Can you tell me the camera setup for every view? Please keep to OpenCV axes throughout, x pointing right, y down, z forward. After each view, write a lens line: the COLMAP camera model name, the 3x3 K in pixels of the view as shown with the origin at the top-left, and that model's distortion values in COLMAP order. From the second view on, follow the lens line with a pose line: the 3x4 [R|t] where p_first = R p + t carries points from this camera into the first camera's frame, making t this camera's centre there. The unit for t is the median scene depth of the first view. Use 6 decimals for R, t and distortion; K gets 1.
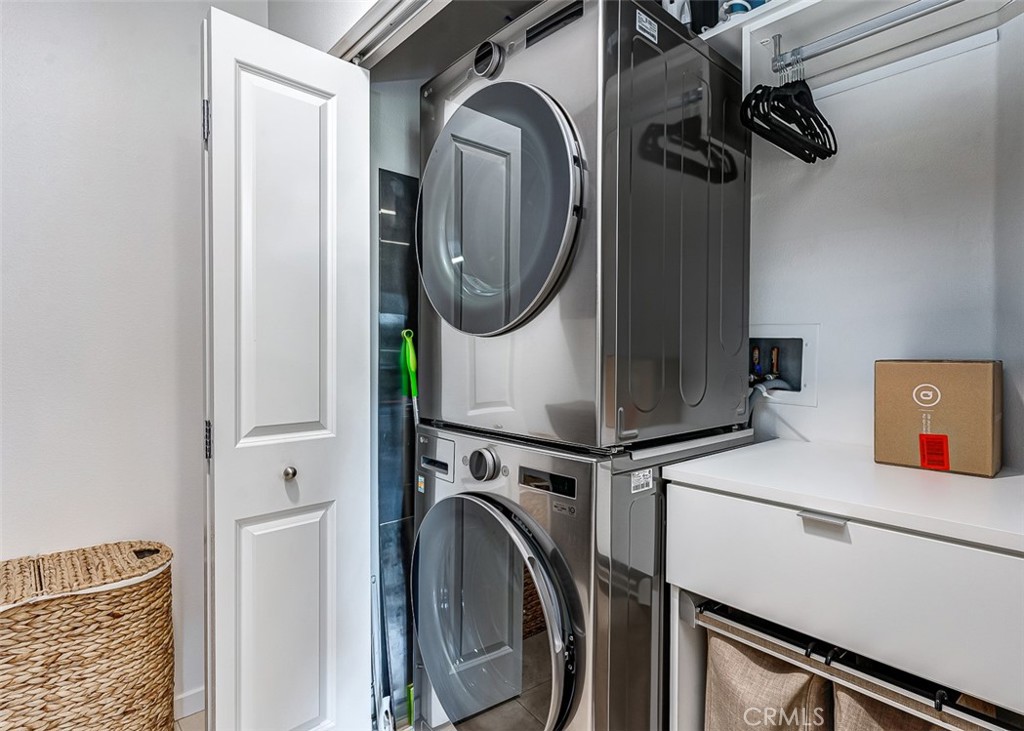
lens RADIAL K [[540.0, 0, 510.1], [0, 540.0, 354.8], [0, 0, 1]] dist [0.002106, -0.001244]
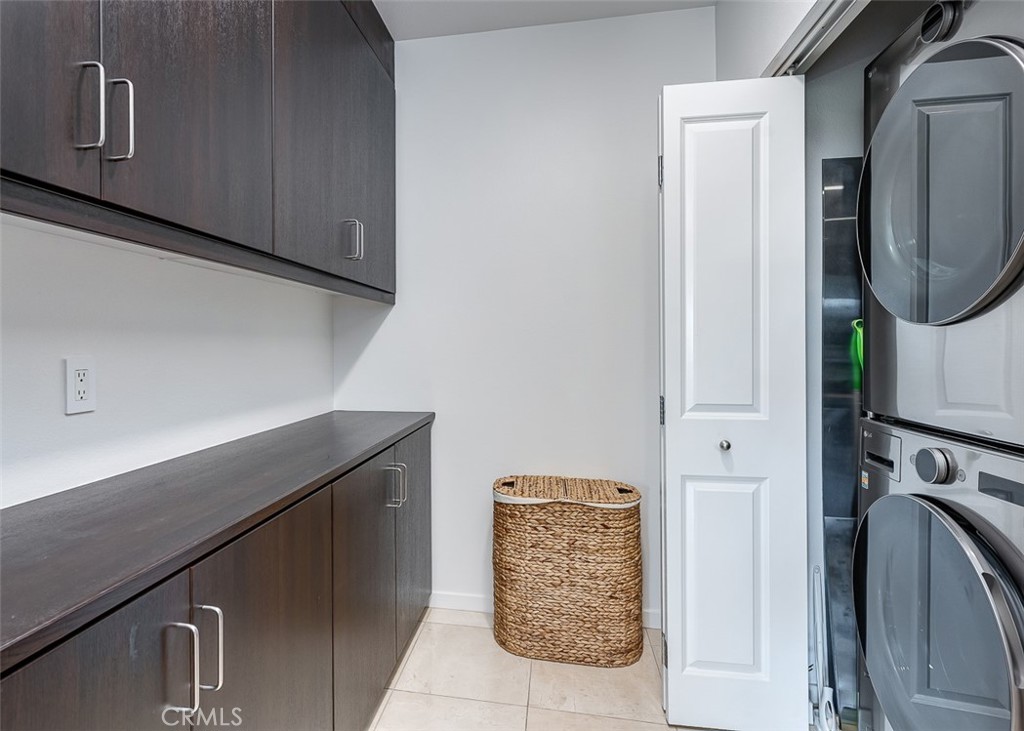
lens RADIAL K [[540.0, 0, 511.5], [0, 540.0, 355.4], [0, 0, 1]] dist [0.002106, -0.001244]
pose [[0.688361, 0.009249, -0.725310, 0.124761], [0.002680, 0.999879, 0.015294, 0.000424], [0.725364, -0.012472, 0.688253, -0.152559]]
